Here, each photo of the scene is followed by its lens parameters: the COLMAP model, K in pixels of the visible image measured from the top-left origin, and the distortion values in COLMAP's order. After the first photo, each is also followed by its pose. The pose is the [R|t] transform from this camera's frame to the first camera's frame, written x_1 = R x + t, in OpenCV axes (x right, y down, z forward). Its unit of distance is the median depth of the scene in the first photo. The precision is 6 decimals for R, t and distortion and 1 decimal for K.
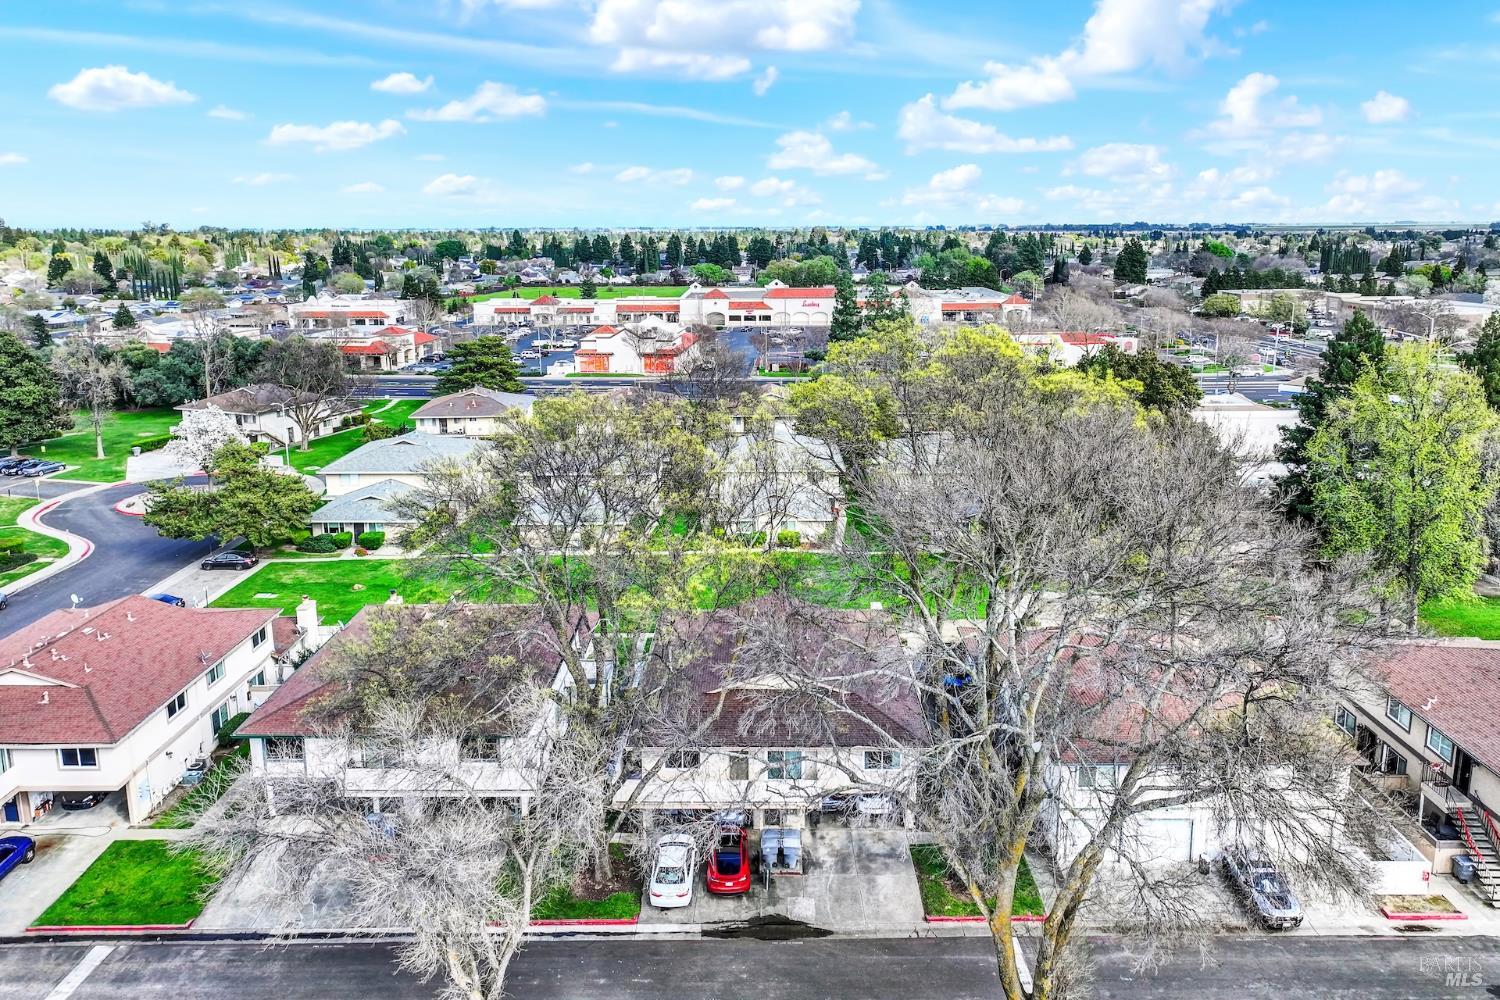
lens RADIAL K [[1052.6, 0, 752.9], [0, 1052.6, 433.9], [0, 0, 1]] dist [0.005218, 0.007845]
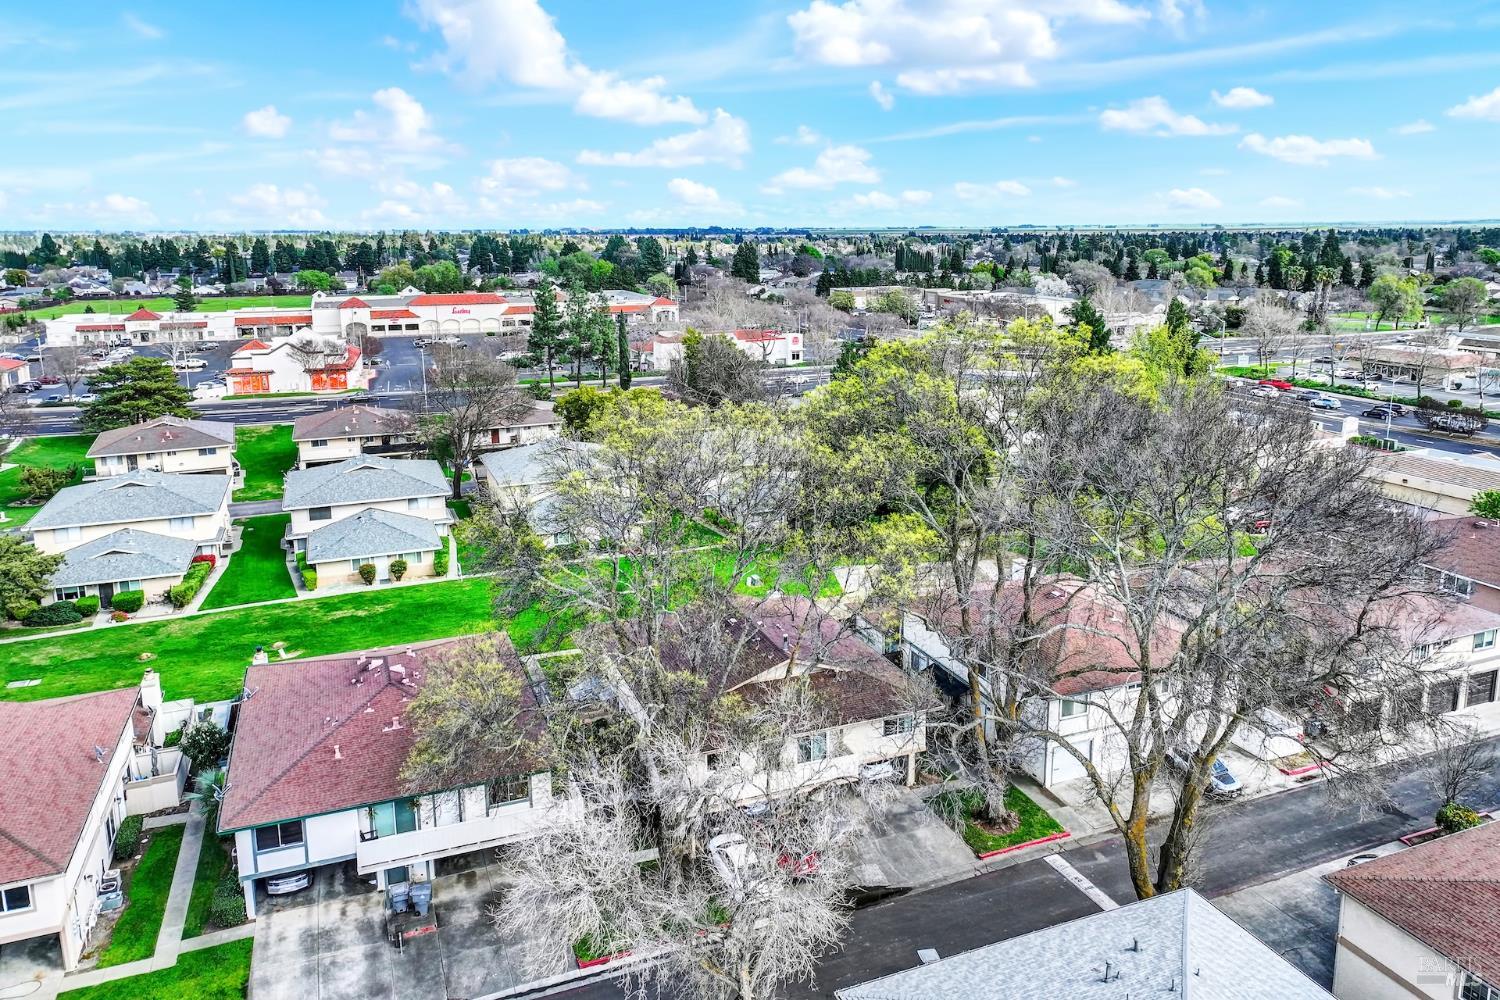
lens RADIAL K [[1052.6, 0, 752.9], [0, 1052.6, 433.9], [0, 0, 1]] dist [0.005218, 0.007845]
pose [[0.925464, -0.071567, 0.372014, -0.093453], [0.072872, 0.997285, 0.010570, -0.002604], [-0.371760, 0.017327, 0.928167, 0.011433]]
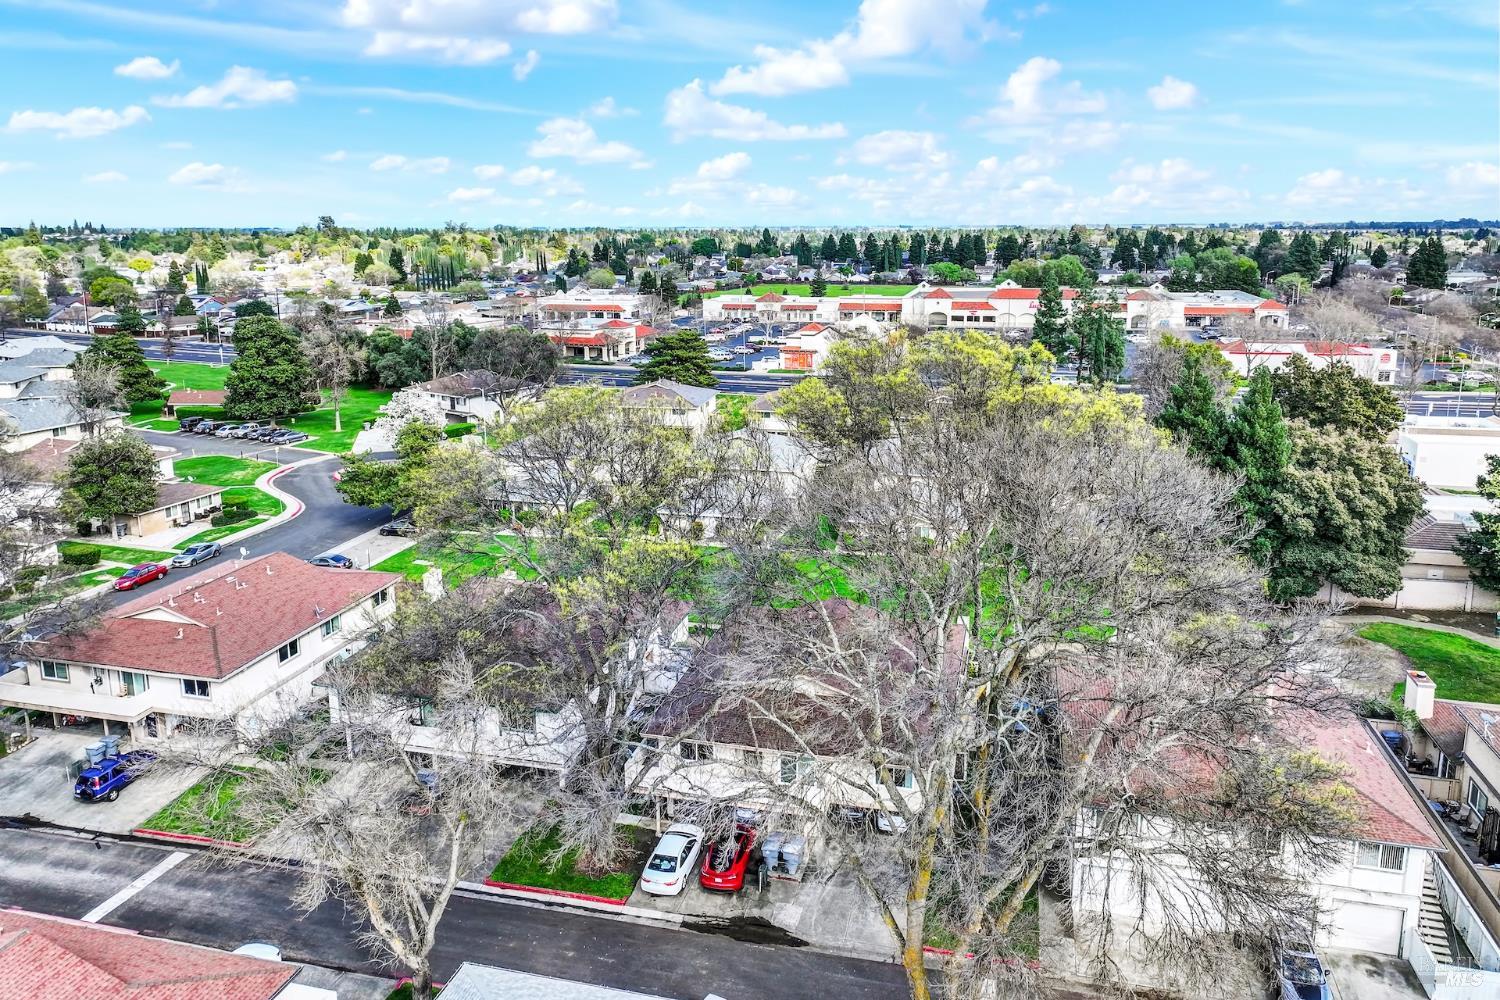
lens RADIAL K [[1052.6, 0, 752.9], [0, 1052.6, 433.9], [0, 0, 1]] dist [0.005218, 0.007845]
pose [[0.970631, 0.046336, -0.236071, 0.049906], [-0.045980, 0.998918, 0.007015, -0.001403], [0.236140, 0.004046, 0.971711, 0.006561]]
